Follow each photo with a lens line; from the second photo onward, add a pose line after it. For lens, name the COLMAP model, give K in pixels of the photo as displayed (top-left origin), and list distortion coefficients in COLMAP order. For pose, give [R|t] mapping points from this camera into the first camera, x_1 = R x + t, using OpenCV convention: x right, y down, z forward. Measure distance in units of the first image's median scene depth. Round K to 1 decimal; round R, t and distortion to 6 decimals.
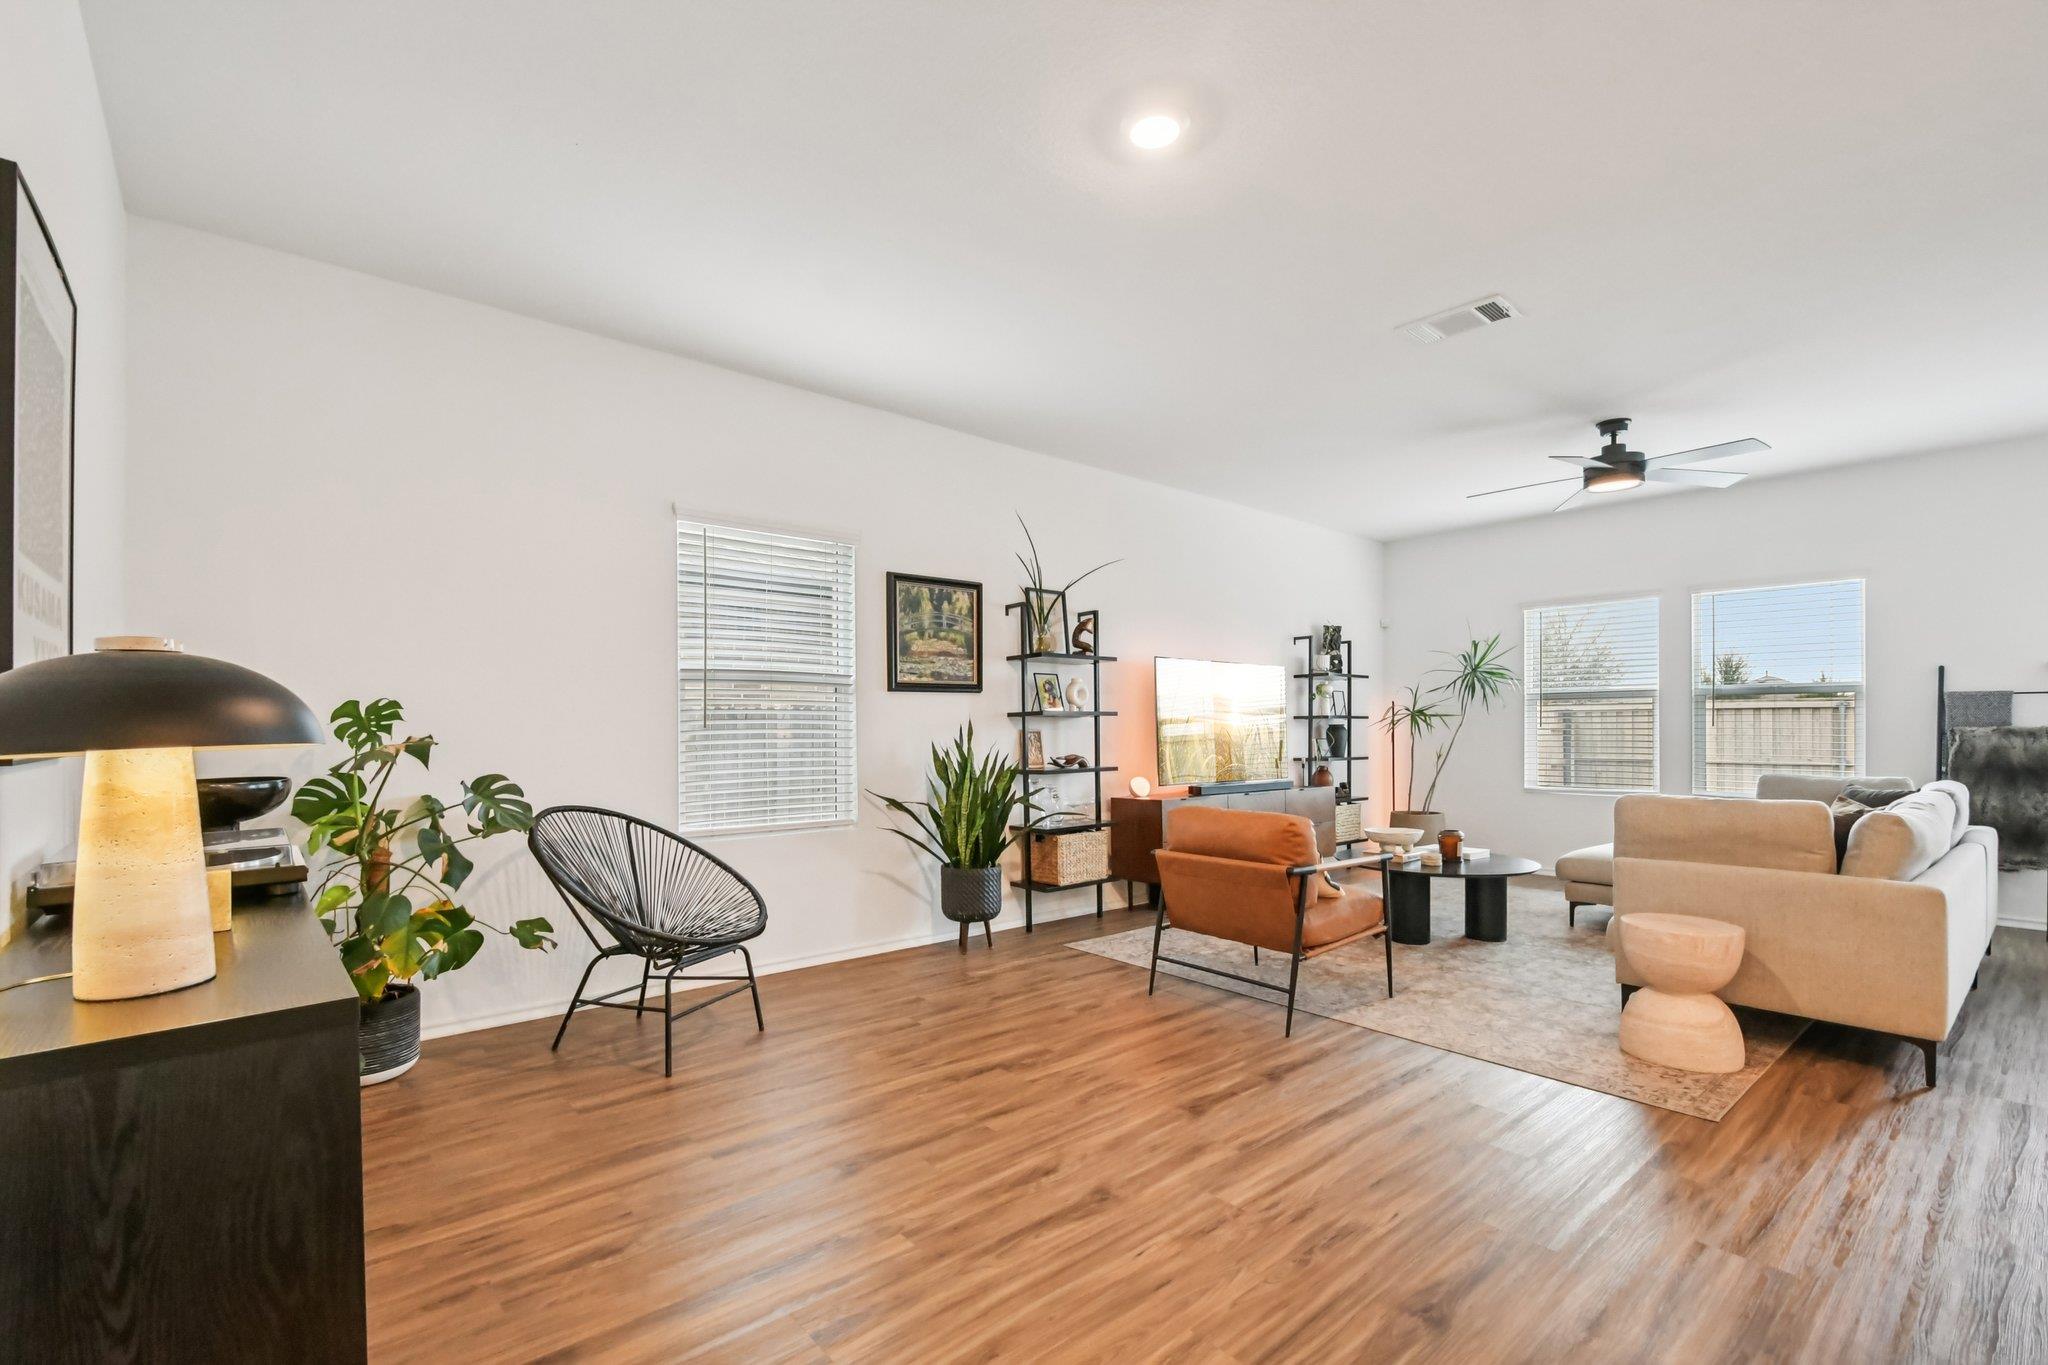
lens RADIAL K [[895.1, 0, 1011.7], [0, 895.1, 728.8], [0, 0, 1]] dist [-0.000455, -0.003360]
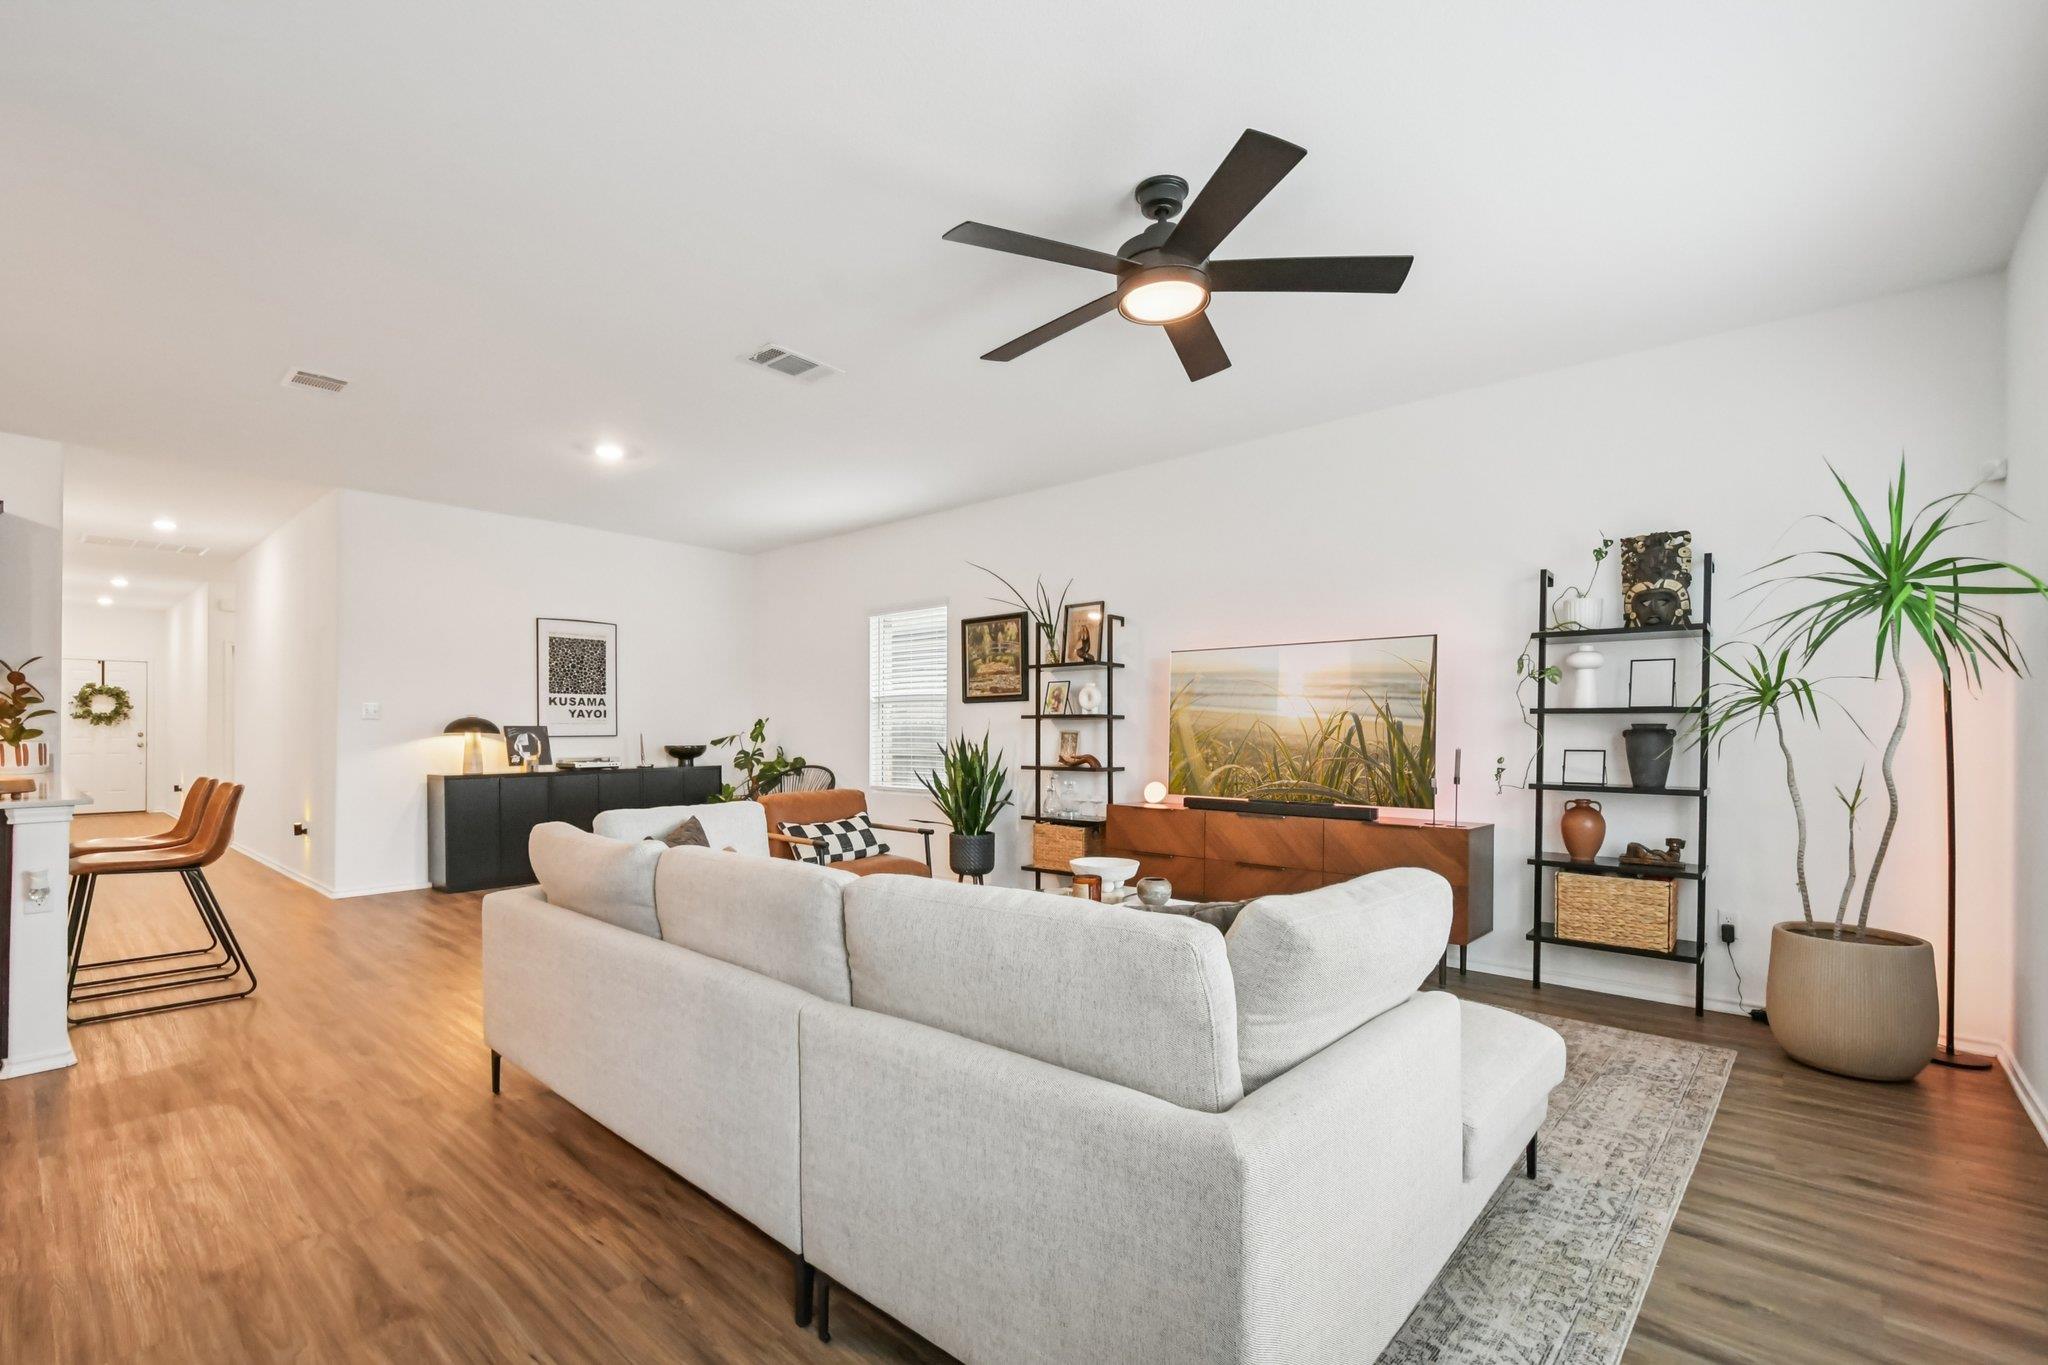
lens RADIAL K [[899.8, 0, 1014.2], [0, 899.8, 728.7], [0, 0, 1]] dist [-0.000324, -0.002821]
pose [[0.143575, 0.003579, -0.989633, 1.237741], [0.000368, 0.999993, 0.003670, -0.006616], [0.989639, -0.000891, 0.143572, 0.837286]]
